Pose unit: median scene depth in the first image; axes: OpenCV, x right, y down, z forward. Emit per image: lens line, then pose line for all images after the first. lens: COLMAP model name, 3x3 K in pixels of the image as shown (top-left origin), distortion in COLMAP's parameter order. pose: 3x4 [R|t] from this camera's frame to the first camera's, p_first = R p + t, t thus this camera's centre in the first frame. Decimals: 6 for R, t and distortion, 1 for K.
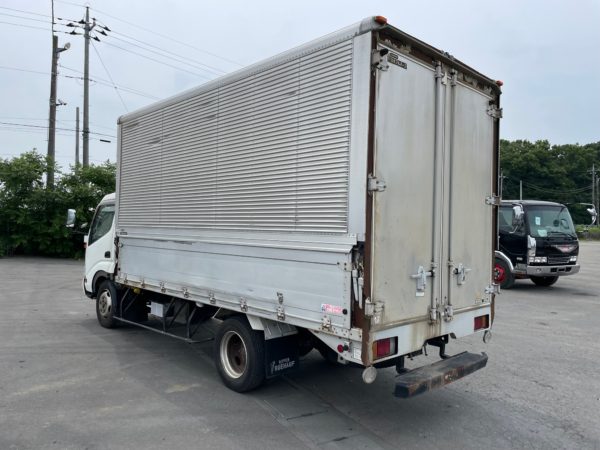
lens RADIAL K [[473.7, 0, 300.0], [0, 473.7, 225.0], [0, 0, 1]] dist [-0.053327, -0.003979]
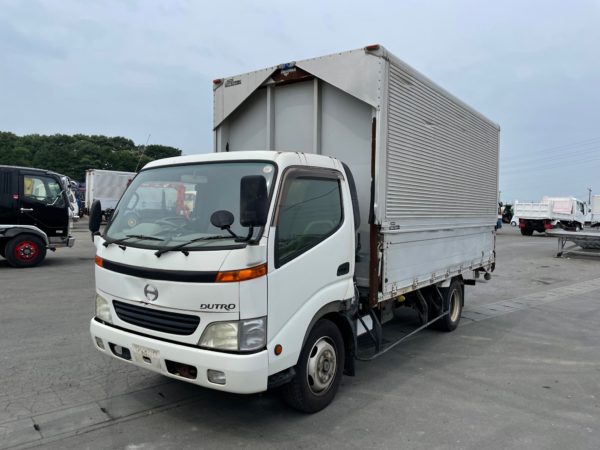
lens RADIAL K [[473.7, 0, 300.0], [0, 473.7, 225.0], [0, 0, 1]] dist [-0.053327, -0.003979]
pose [[-0.193645, -0.060105, 0.979229, -1.224104], [-0.033460, 0.997945, 0.054638, -0.023800], [-0.980501, -0.022185, -0.195258, 1.497752]]
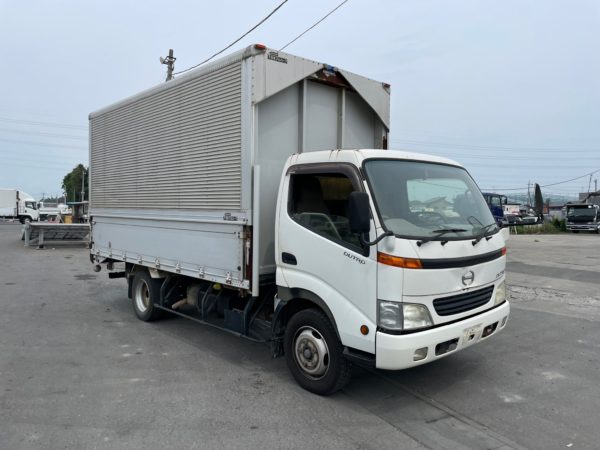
lens RADIAL K [[473.7, 0, 300.0], [0, 473.7, 225.0], [0, 0, 1]] dist [-0.053327, -0.003979]
pose [[-0.999123, -0.041591, 0.004893, -0.558611], [-0.041511, 0.999019, 0.015423, 0.013633], [-0.005530, 0.015206, -0.999869, 2.072703]]
